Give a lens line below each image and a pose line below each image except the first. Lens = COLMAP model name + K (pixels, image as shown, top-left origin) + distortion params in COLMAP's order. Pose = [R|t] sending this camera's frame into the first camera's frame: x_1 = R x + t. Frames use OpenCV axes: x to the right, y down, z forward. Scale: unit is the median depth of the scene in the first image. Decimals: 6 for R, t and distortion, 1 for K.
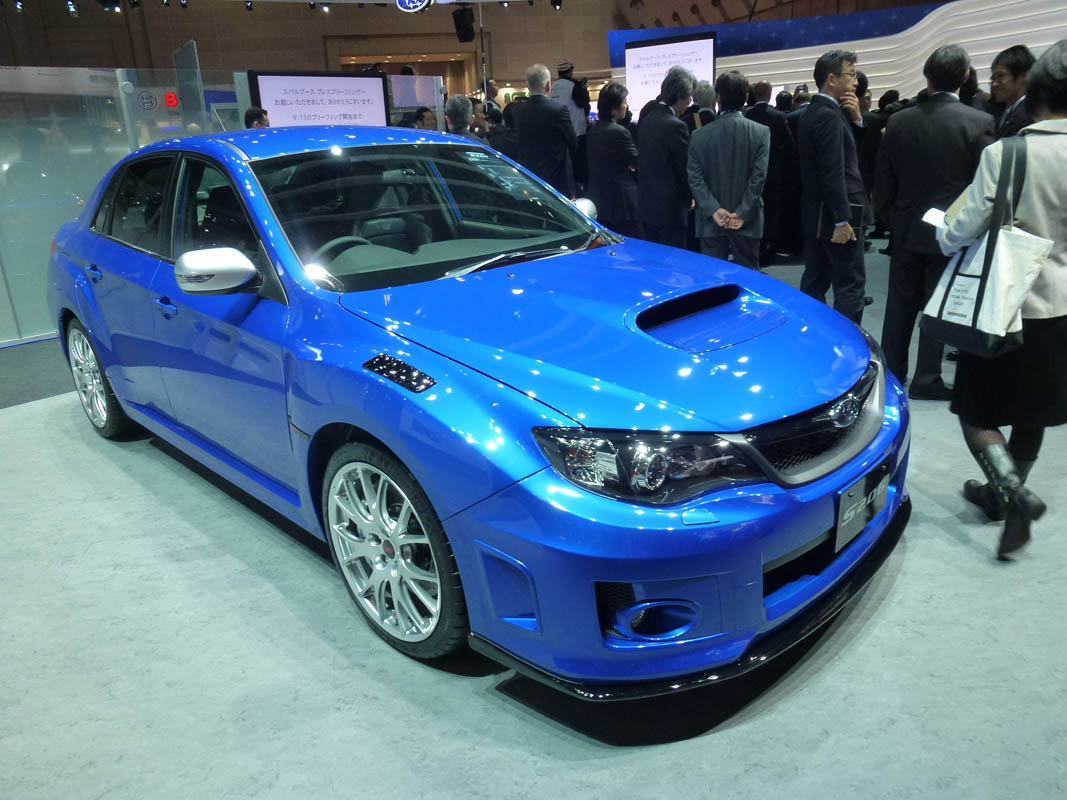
lens RADIAL K [[730.7, 0, 533.8], [0, 730.7, 400.6], [0, 0, 1]] dist [-0.039964, -0.004461]
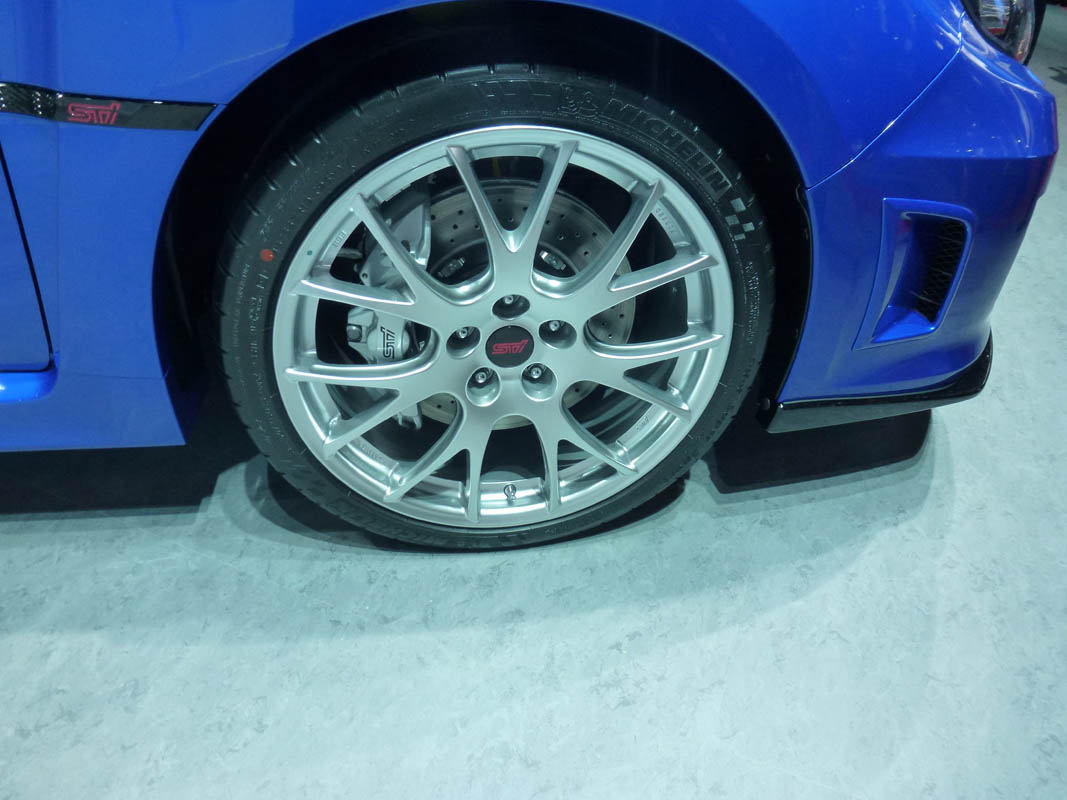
lens RADIAL K [[730.7, 0, 533.9], [0, 730.7, 400.8], [0, 0, 1]] dist [-0.039964, -0.004461]
pose [[0.636765, -0.415085, 0.649796, -0.490099], [0.242123, 0.907747, 0.342595, 0.092844], [-0.732056, -0.060822, 0.678524, 0.715793]]
